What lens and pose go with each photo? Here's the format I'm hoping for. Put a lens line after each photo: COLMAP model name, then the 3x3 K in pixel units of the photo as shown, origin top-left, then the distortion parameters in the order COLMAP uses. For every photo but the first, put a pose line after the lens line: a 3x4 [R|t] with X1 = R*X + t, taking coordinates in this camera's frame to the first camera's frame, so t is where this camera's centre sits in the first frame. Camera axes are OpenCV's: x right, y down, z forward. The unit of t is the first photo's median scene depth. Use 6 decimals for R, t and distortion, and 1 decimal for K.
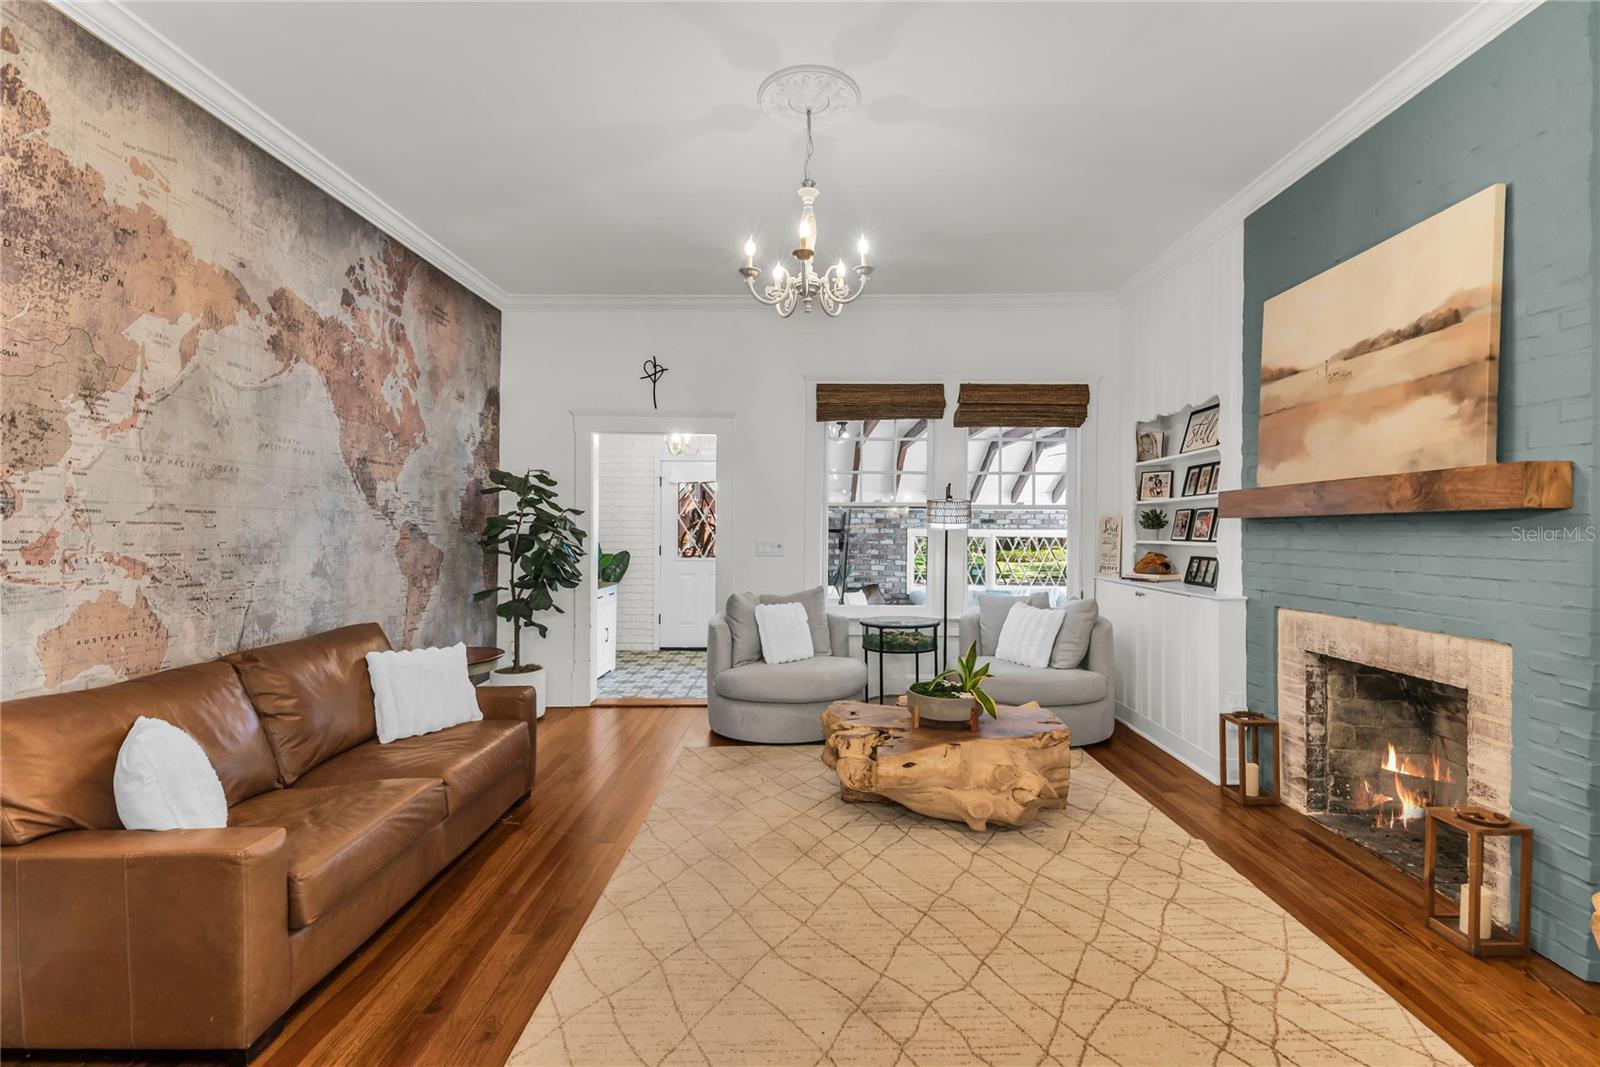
lens RADIAL K [[725.3, 0, 812.8], [0, 725.3, 512.0], [0, 0, 1]] dist [-0.000727, -0.000133]
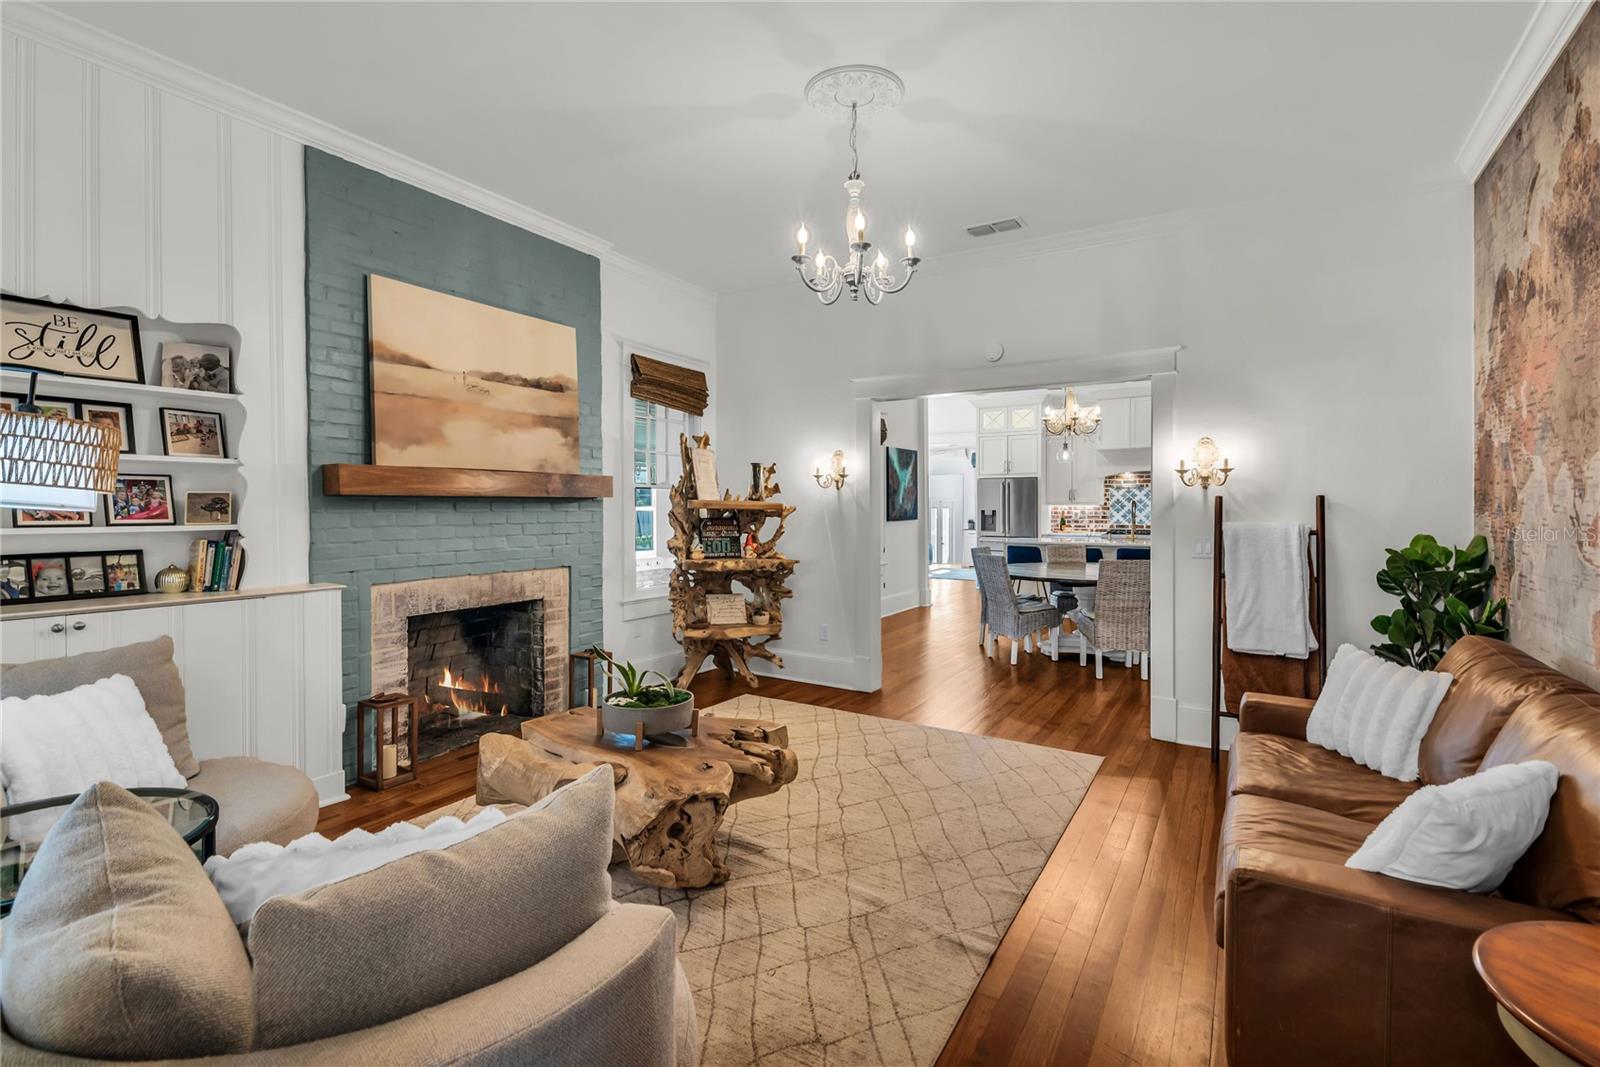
lens RADIAL K [[725.3, 0, 812.8], [0, 725.3, 512.0], [0, 0, 1]] dist [-0.000727, -0.000133]
pose [[-0.858443, -0.009289, 0.512824, -0.487095], [-0.016795, 0.999809, -0.010003, 0.037215], [-0.512633, -0.017199, -0.858435, 1.909086]]
